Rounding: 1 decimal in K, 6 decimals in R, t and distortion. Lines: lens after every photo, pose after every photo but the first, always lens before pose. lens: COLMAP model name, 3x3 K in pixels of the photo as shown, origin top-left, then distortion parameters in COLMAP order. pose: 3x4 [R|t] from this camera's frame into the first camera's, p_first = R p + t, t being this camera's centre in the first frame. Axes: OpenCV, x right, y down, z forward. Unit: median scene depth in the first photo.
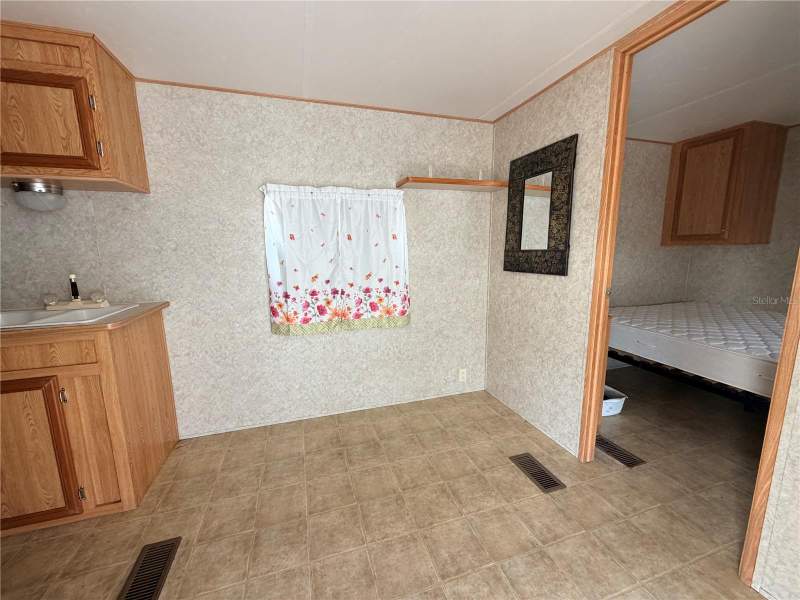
lens RADIAL K [[320.5, 0, 397.7], [0, 320.5, 298.7], [0, 0, 1]] dist [-0.000333, 0.000111]
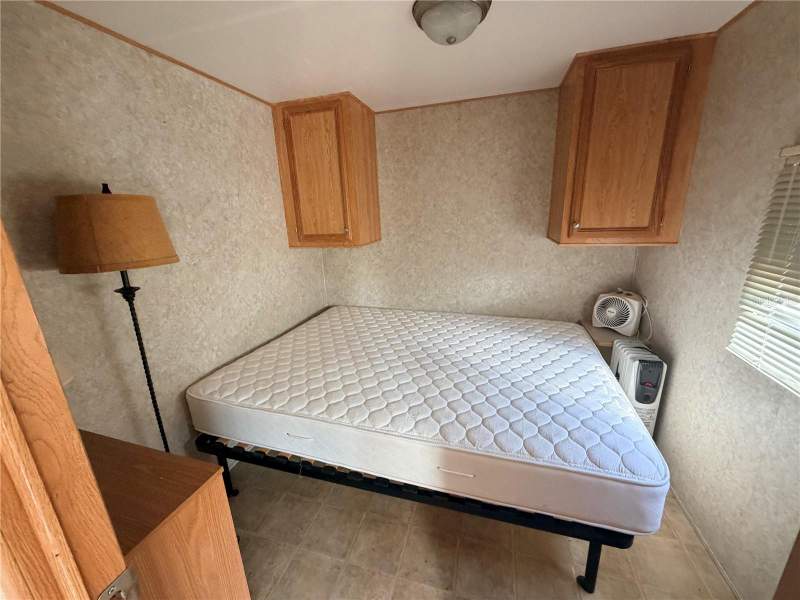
lens RADIAL K [[320.5, 0, 396.9], [0, 320.5, 300.5], [0, 0, 1]] dist [-0.000333, 0.000111]
pose [[0.562585, -0.233310, 0.793136, 0.355141], [0.164653, 0.971755, 0.169061, -0.138150], [-0.810178, 0.035481, 0.585110, 0.379149]]
